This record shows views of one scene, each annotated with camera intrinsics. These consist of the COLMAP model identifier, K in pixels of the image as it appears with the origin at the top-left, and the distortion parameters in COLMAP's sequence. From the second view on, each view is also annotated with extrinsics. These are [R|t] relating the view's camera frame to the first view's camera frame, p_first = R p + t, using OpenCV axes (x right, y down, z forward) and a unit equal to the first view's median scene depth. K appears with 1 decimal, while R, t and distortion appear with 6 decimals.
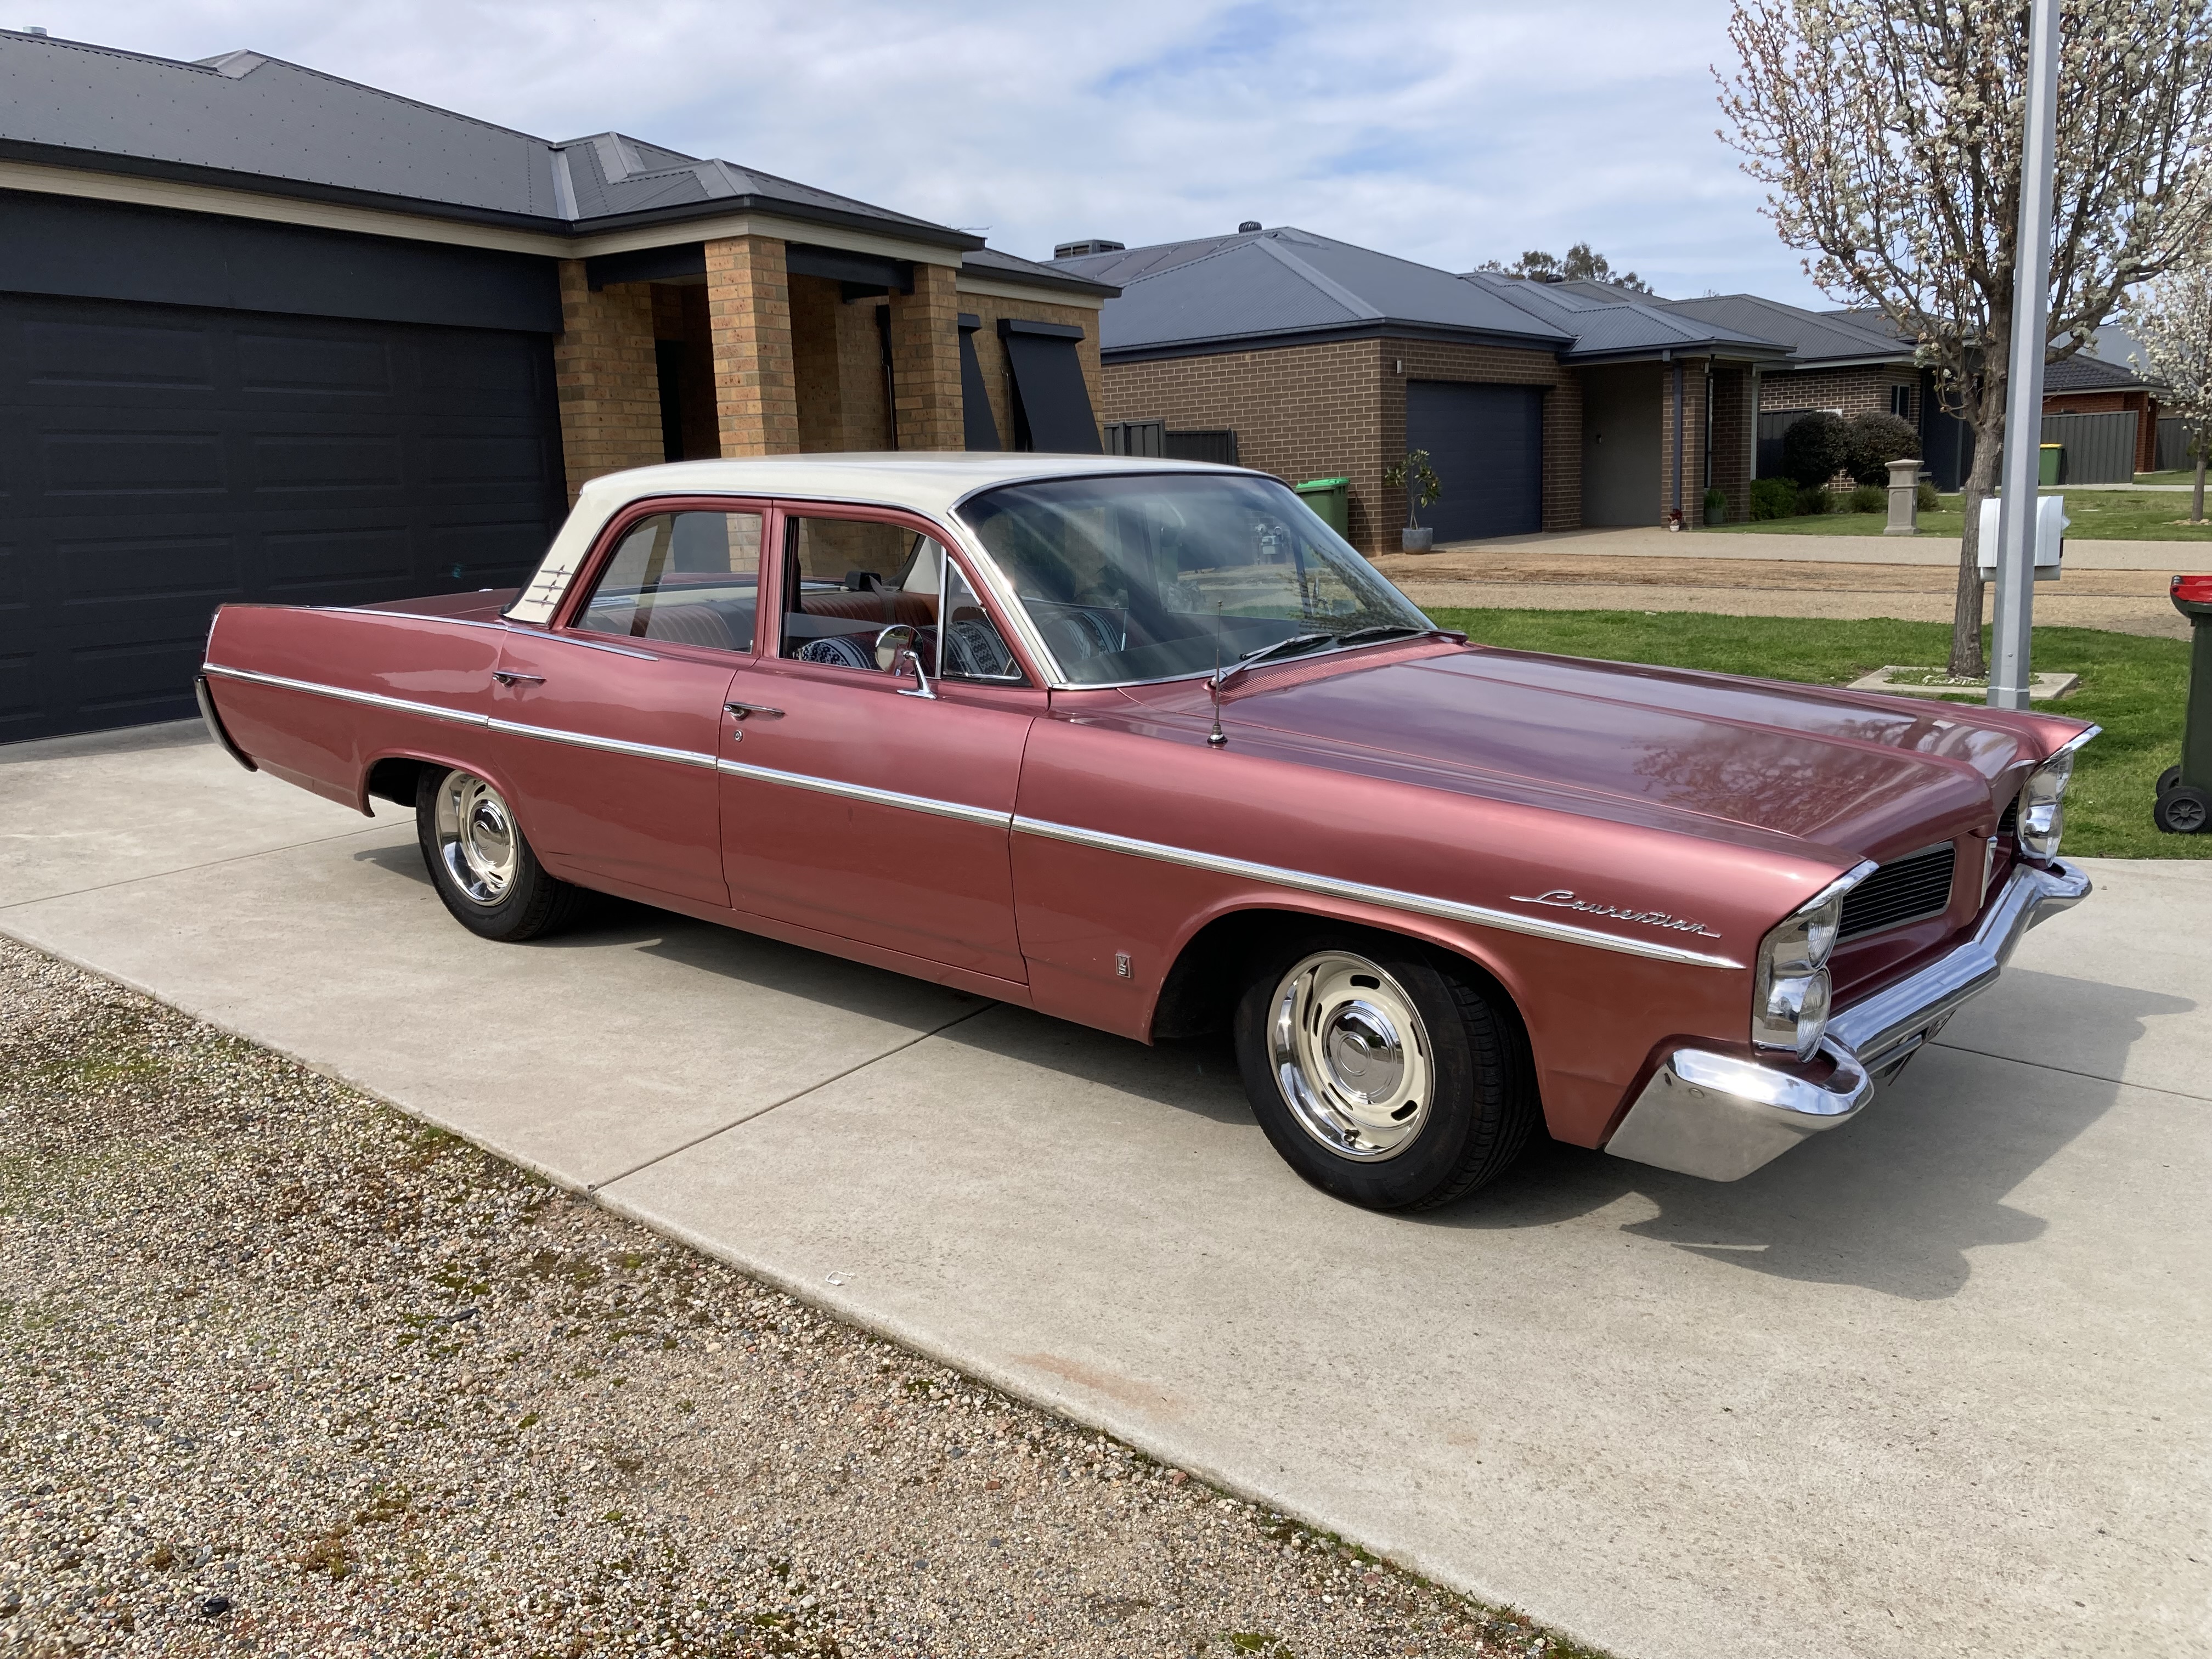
lens RADIAL K [[1819.3, 0, 1106.0], [0, 1819.3, 829.5], [0, 0, 1]] dist [-0.008180, 0.062549]
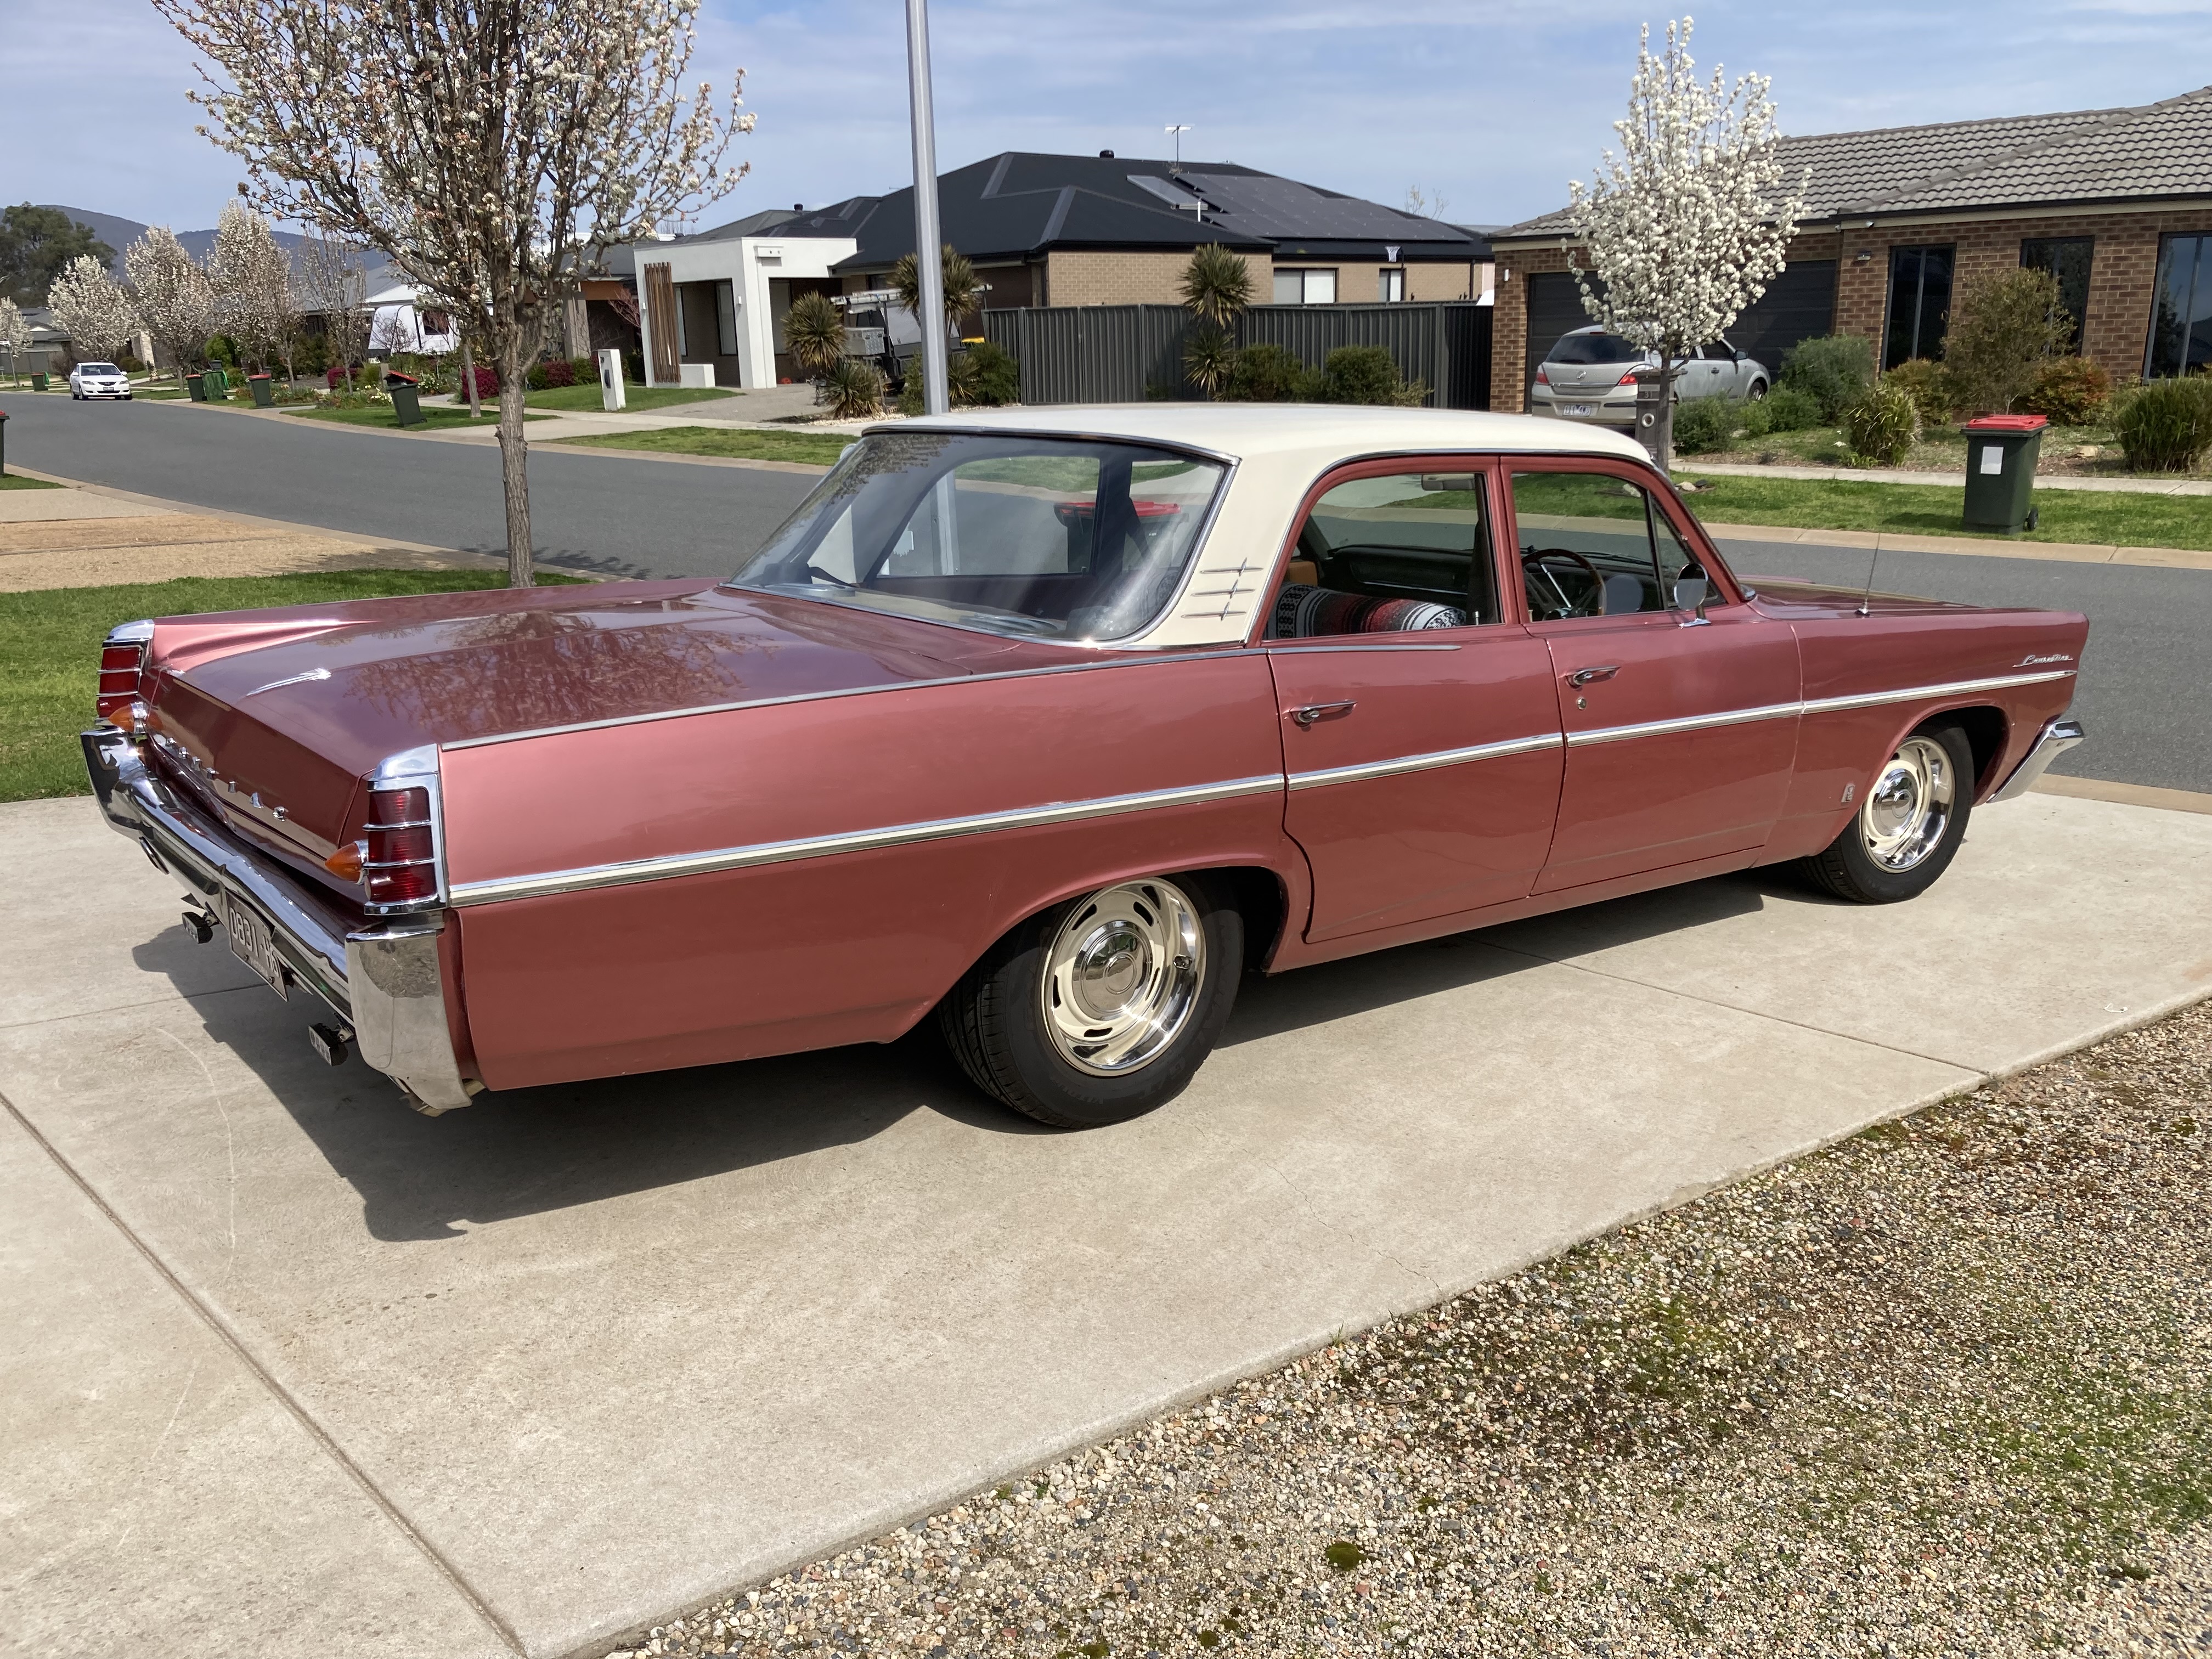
lens RADIAL K [[1819.3, 0, 1106.0], [0, 1819.3, 829.5], [0, 0, 1]] dist [-0.008180, 0.062549]
pose [[0.207695, -0.214642, 0.954354, -1.215000], [0.184583, 0.966702, 0.177249, -0.209859], [-0.960621, 0.139344, 0.240398, 1.041698]]
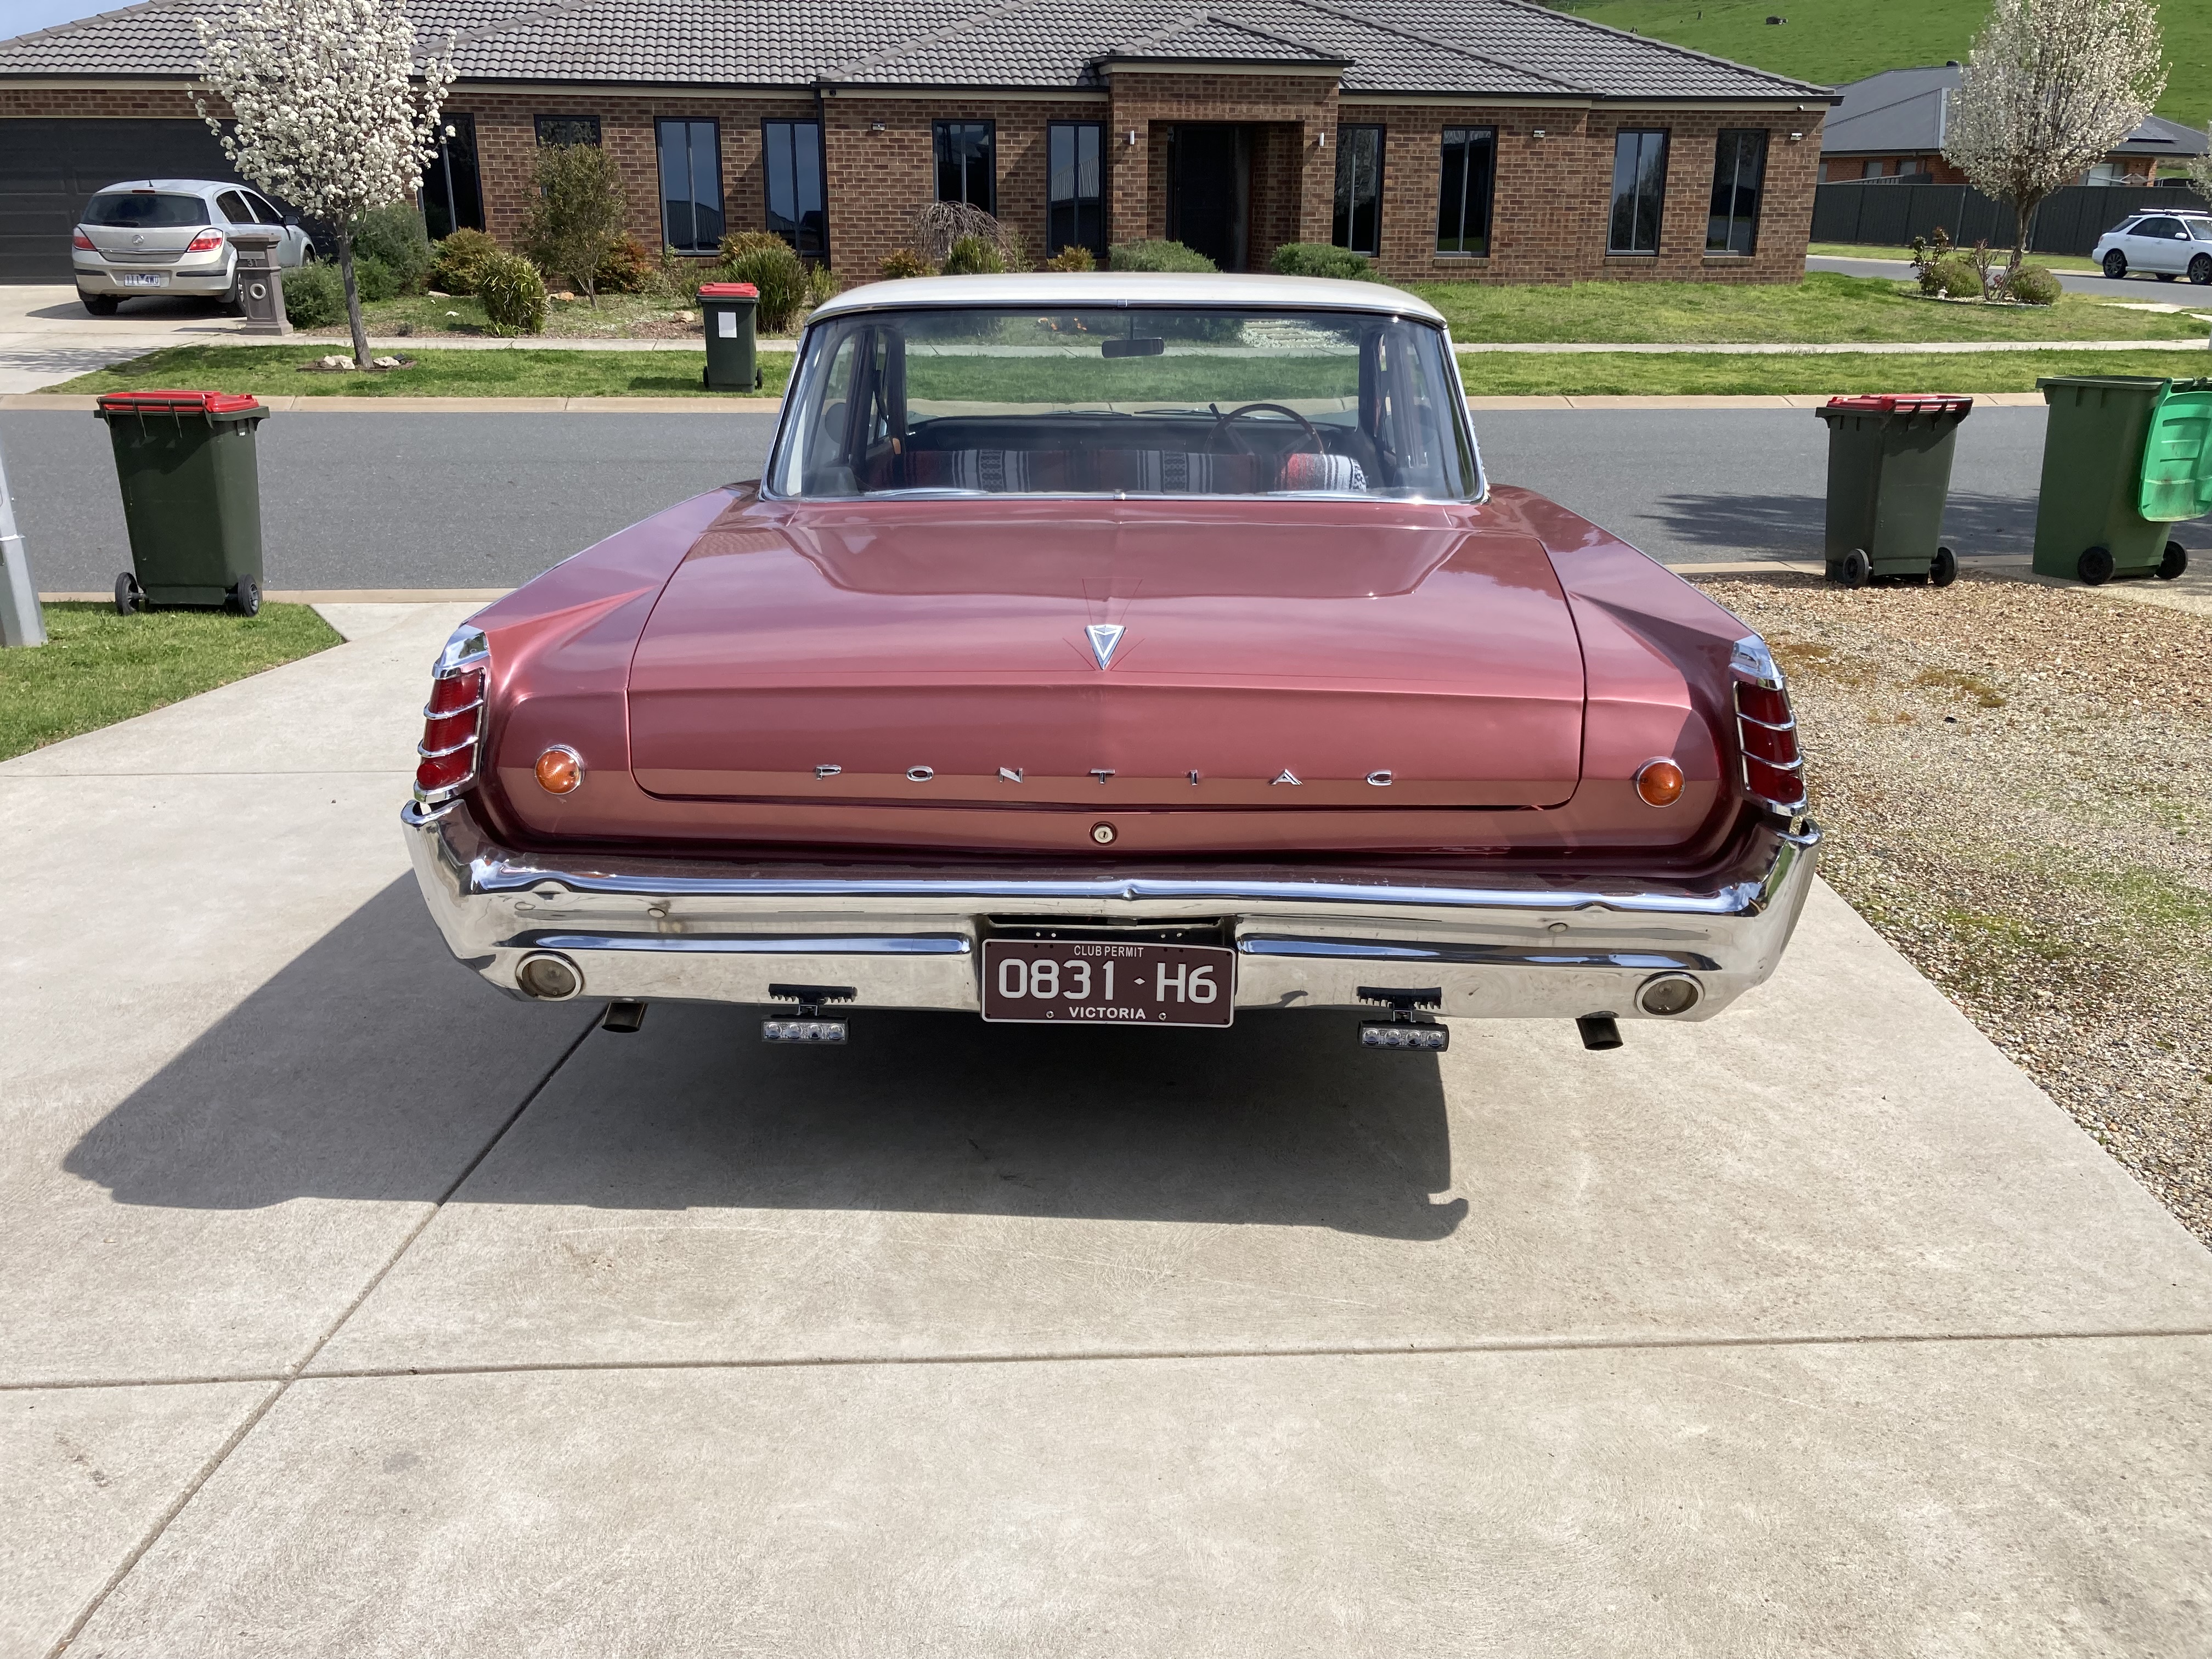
lens RADIAL K [[1825.8, 0, 1106.0], [0, 1825.8, 829.5], [0, 0, 1]] dist [0.008440, 0.011863]
pose [[-0.613008, -0.220205, 0.758769, -0.994269], [0.162373, 0.904761, 0.393755, -0.386376], [-0.773211, 0.364579, -0.518871, 1.925536]]
